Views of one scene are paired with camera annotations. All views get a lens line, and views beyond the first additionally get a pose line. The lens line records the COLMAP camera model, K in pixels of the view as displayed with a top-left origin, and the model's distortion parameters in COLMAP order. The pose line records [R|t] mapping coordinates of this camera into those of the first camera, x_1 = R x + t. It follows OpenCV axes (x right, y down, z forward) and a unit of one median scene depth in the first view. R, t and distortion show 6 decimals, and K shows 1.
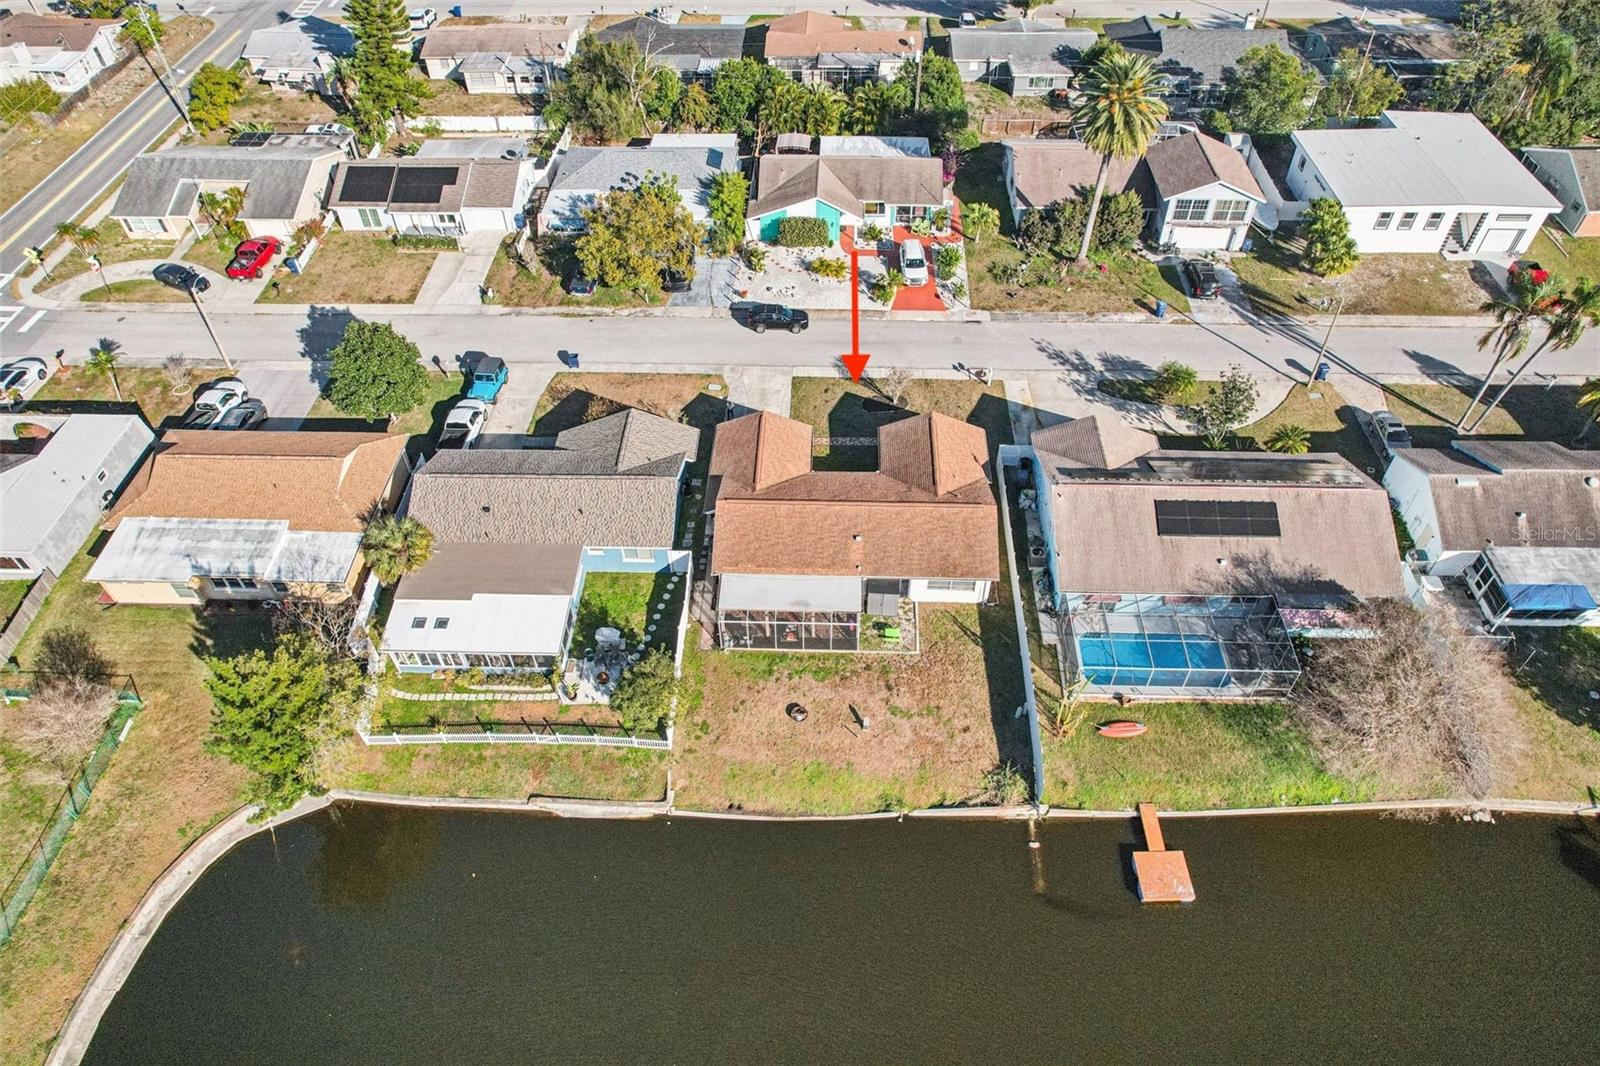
lens RADIAL K [[1020.2, 0, 804.3], [0, 1020.2, 540.5], [0, 0, 1]] dist [-0.069861, 0.066331]
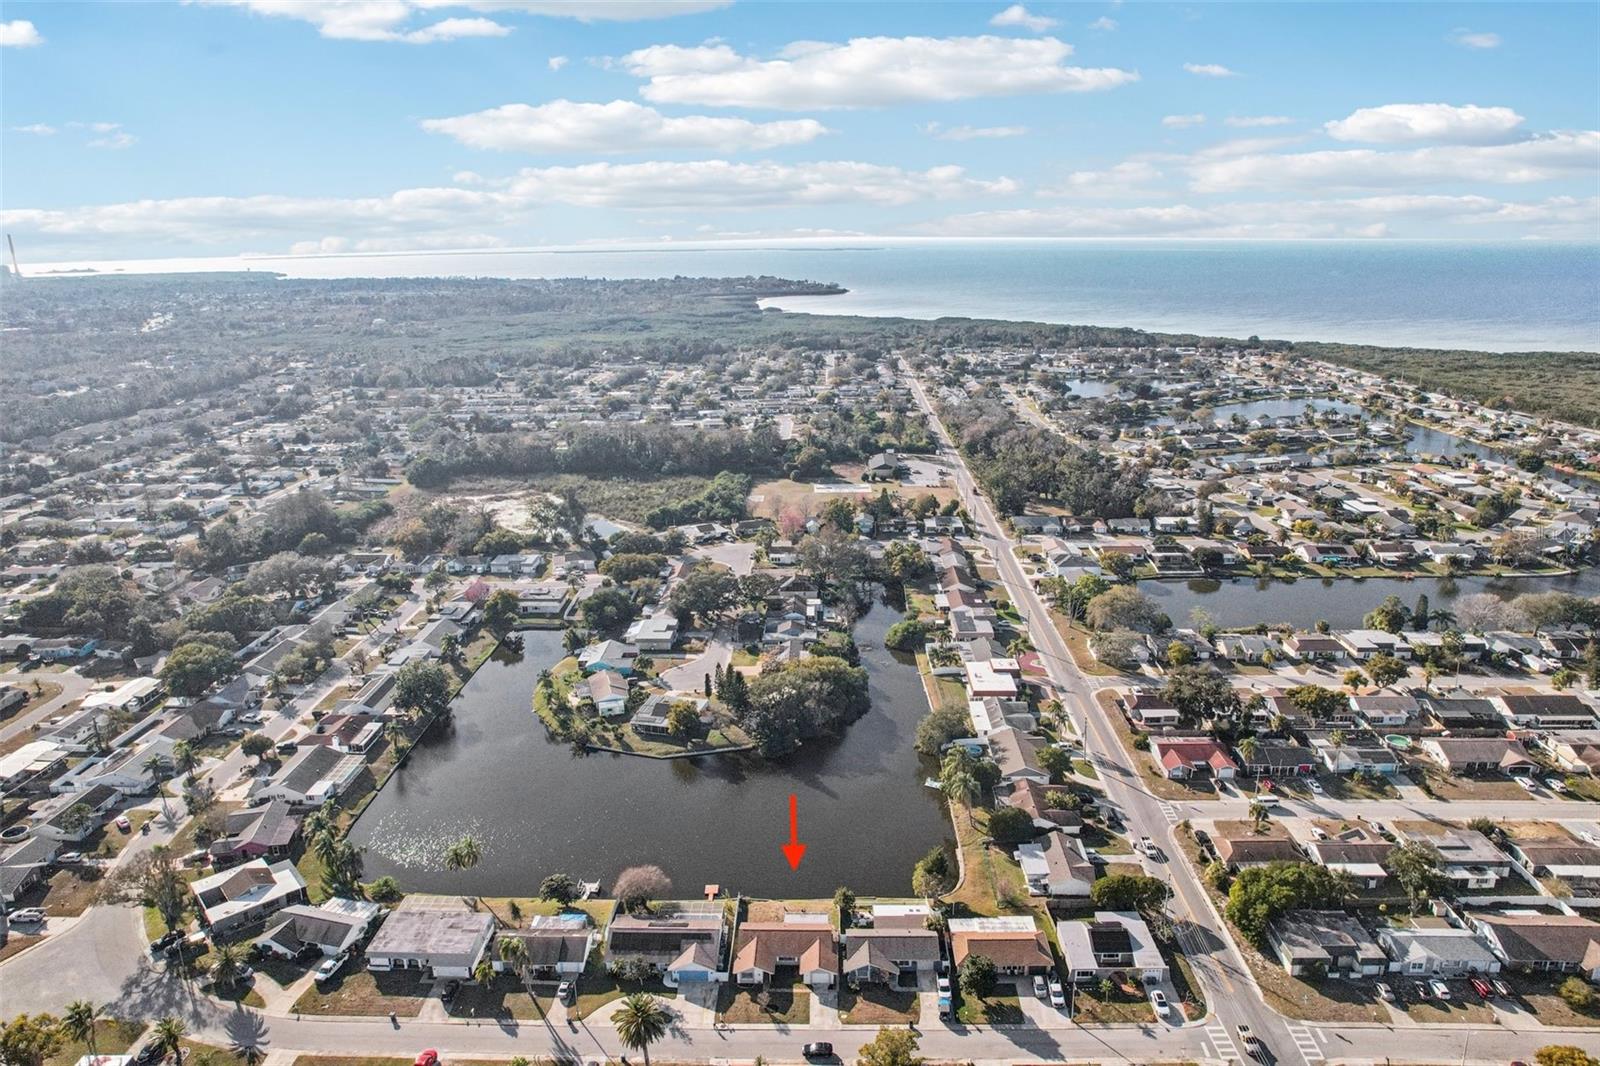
lens RADIAL K [[1005.9, 0, 803.3], [0, 1005.9, 536.8], [0, 0, 1]] dist [-0.048774, 0.000797]
pose [[-0.999696, 0.023928, -0.005956, -0.010918], [0.005689, 0.458838, 0.888502, -2.536990], [0.023994, 0.888198, -0.458834, 1.049811]]
